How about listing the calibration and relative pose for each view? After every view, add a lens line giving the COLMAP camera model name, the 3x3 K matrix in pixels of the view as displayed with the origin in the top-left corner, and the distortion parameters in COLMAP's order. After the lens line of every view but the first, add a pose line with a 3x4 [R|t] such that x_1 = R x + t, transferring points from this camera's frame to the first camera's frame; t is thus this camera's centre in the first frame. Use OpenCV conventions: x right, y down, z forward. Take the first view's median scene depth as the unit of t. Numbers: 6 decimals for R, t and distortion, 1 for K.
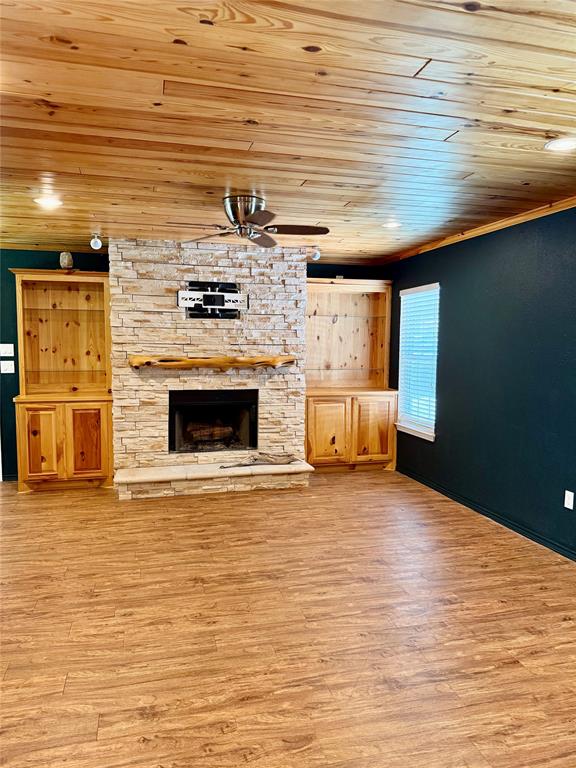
lens RADIAL K [[539.7, 0, 287.3], [0, 539.7, 383.9], [0, 0, 1]] dist [0.053733, -0.067392]
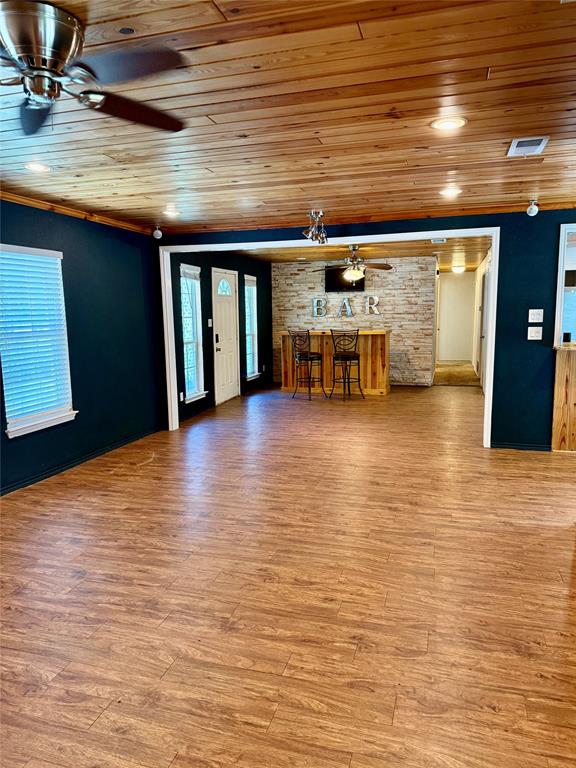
lens RADIAL K [[539.7, 0, 284.2], [0, 539.7, 384.3], [0, 0, 1]] dist [0.053733, -0.067392]
pose [[-0.850133, -0.063925, 0.522674, -0.384080], [0.054578, 0.976561, 0.208209, -0.078926], [-0.523732, 0.205532, -0.826717, 0.961025]]
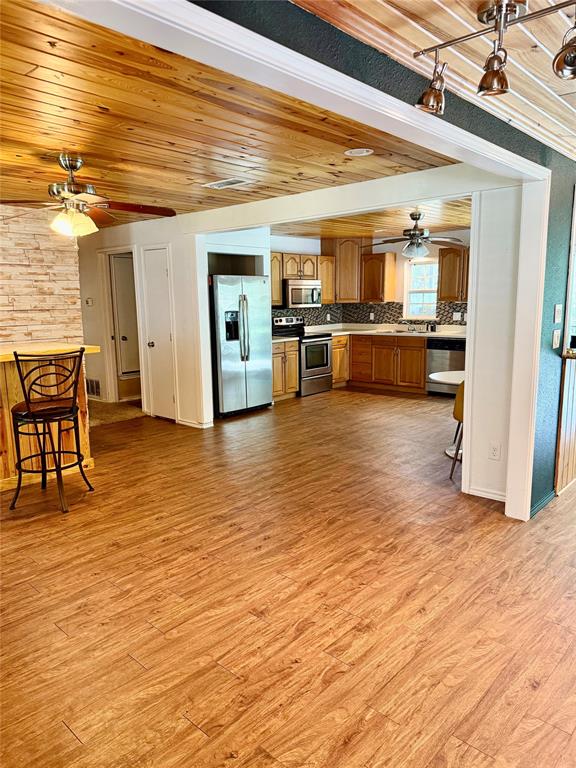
lens RADIAL K [[539.7, 0, 284.0], [0, 539.7, 385.5], [0, 0, 1]] dist [0.053733, -0.067392]
pose [[-0.845683, 0.093741, -0.525388, 0.436315], [-0.038954, 0.970985, 0.235947, -0.028711], [0.532262, 0.220002, -0.817494, 0.251023]]
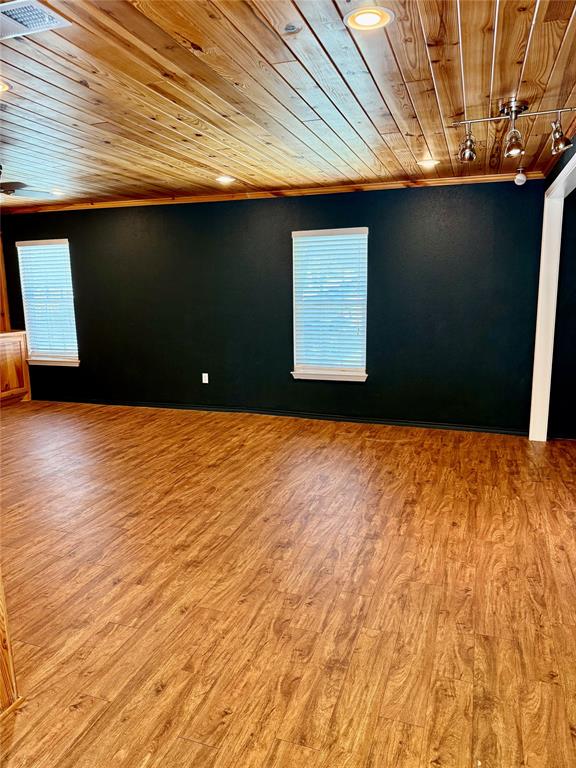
lens RADIAL K [[539.7, 0, 284.6], [0, 539.7, 382.4], [0, 0, 1]] dist [0.053733, -0.067392]
pose [[0.561851, -0.163148, 0.810991, -0.516006], [0.083679, 0.986539, 0.140491, 0.004906], [-0.822996, -0.011072, 0.567940, -0.128107]]
